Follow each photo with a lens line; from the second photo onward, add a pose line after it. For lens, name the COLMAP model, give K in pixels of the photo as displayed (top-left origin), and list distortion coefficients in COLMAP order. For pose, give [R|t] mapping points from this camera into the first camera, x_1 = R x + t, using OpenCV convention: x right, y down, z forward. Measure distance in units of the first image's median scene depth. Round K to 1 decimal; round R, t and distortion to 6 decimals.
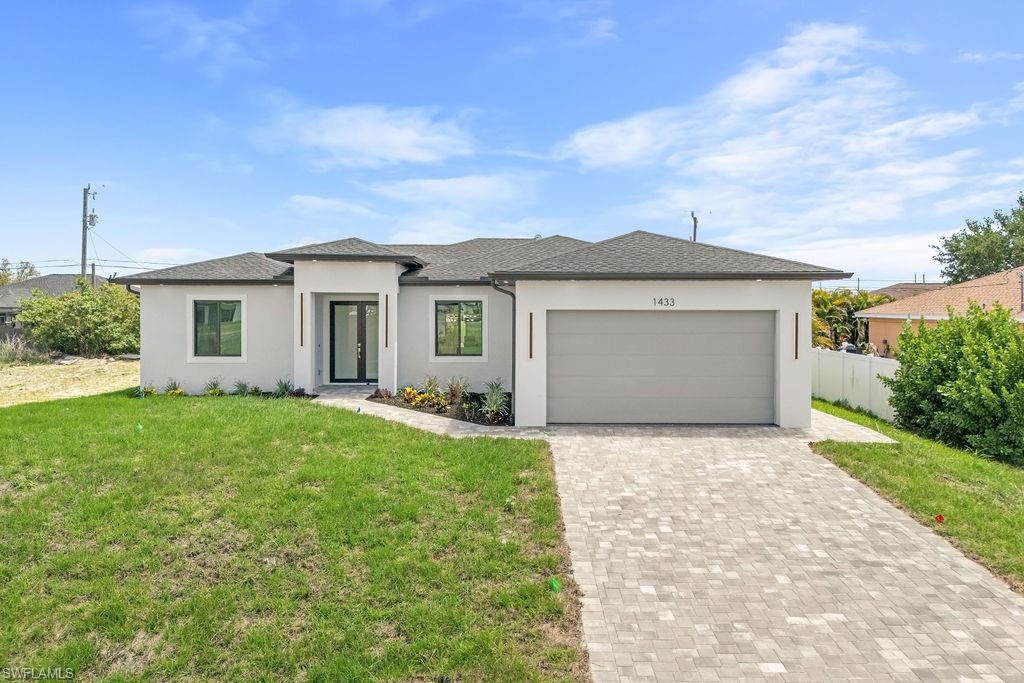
lens RADIAL K [[713.3, 0, 512.0], [0, 713.3, 341.5], [0, 0, 1]] dist [0.009562, 0.001484]
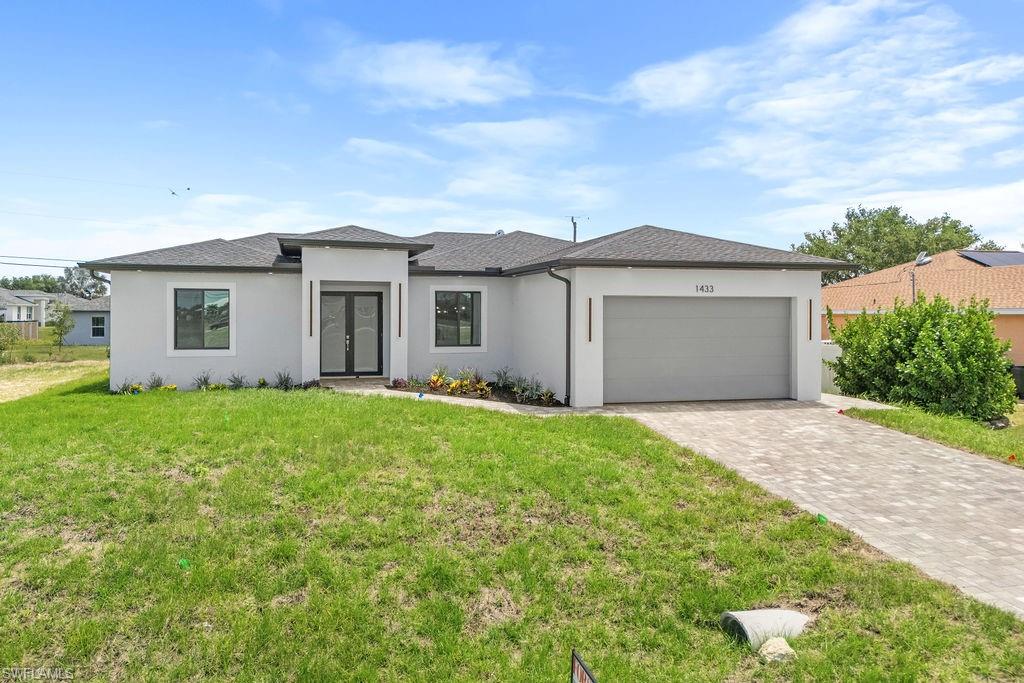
lens RADIAL K [[708.6, 0, 511.8], [0, 708.6, 372.5], [0, 0, 1]] dist [0.017367, 0.000189]
pose [[0.973337, -0.018638, 0.228622, -0.250484], [0.010296, 0.999239, 0.037629, 0.021889], [-0.229150, -0.034272, 0.972788, 0.005703]]
